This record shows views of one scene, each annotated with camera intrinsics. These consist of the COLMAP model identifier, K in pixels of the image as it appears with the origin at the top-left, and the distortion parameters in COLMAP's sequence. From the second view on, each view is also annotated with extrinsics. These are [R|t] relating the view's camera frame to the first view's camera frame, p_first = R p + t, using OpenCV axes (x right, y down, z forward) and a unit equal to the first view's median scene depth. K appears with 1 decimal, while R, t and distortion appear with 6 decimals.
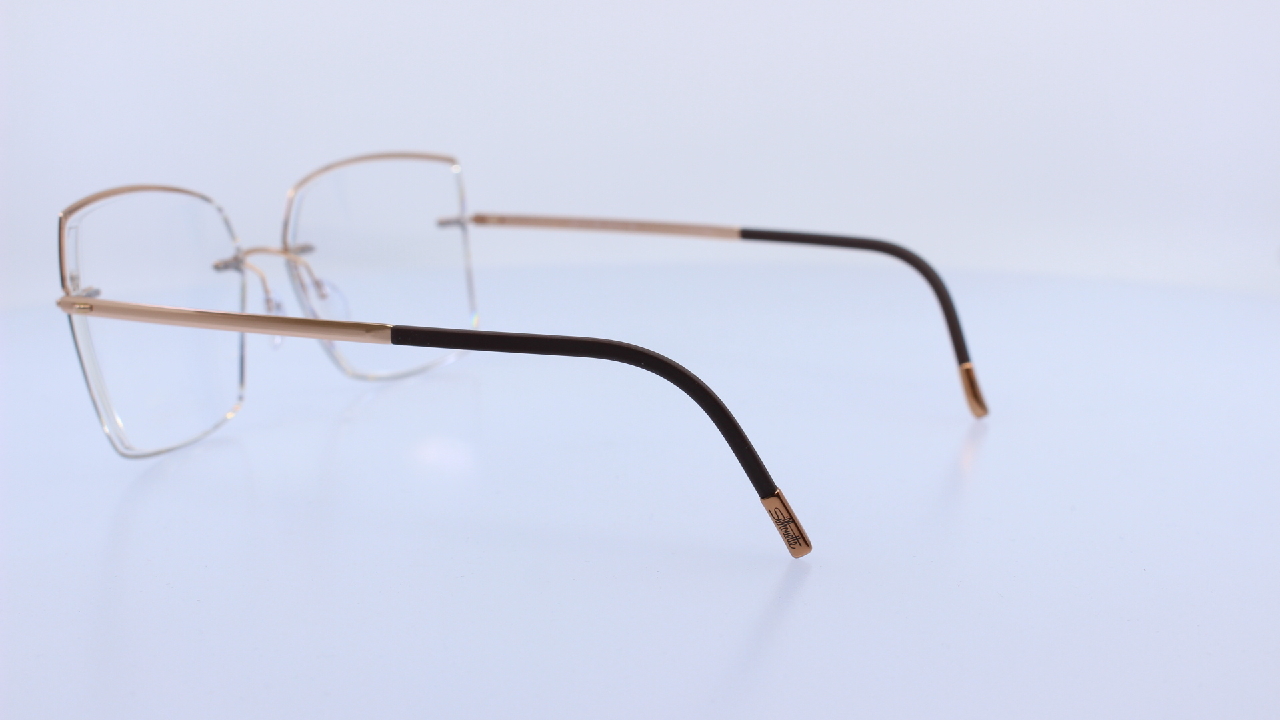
lens RADIAL K [[1814.8, 0, 643.2], [0, 1814.8, 355.2], [0, 0, 1]] dist [-0.013447, 0.000000]
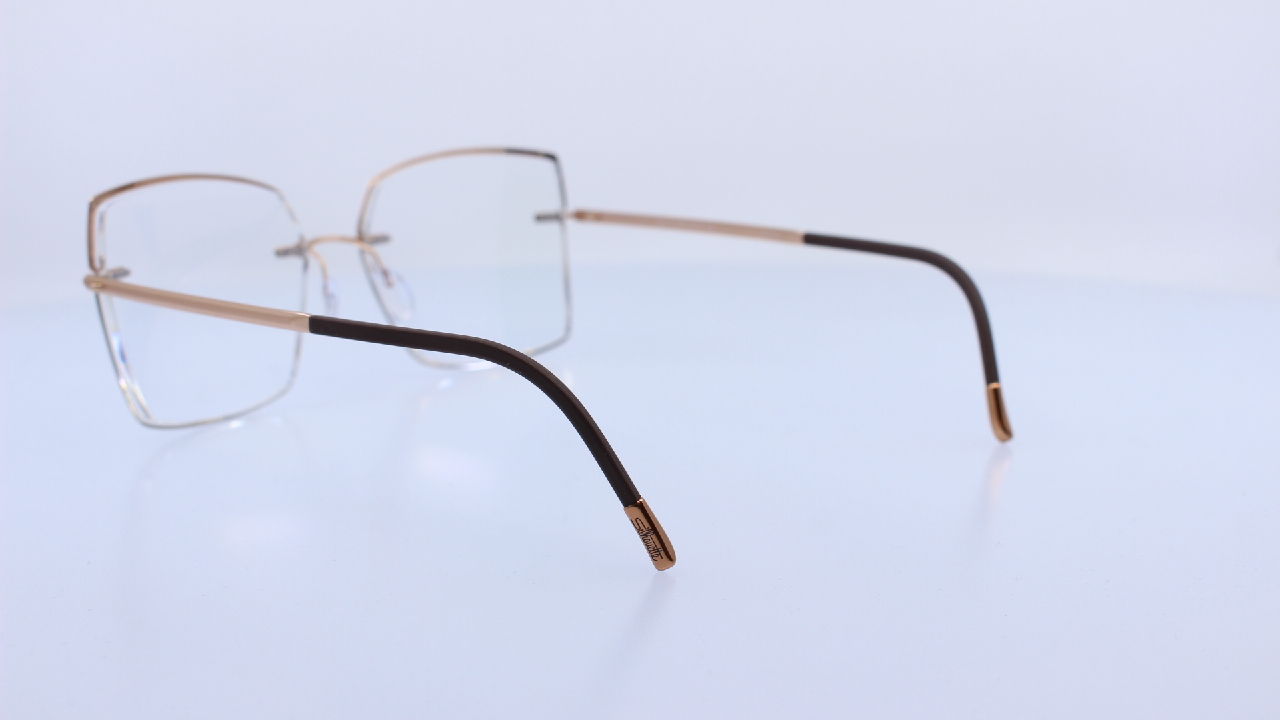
lens RADIAL K [[1814.8, 0, 637.1], [0, 1814.8, 368.8], [0, 0, 1]] dist [-0.013447, 0.000000]
pose [[0.957090, 0.052773, -0.284944, 0.269639], [-0.049490, 0.998599, 0.018715, -0.011418], [0.285532, -0.003811, 0.958362, 0.044385]]
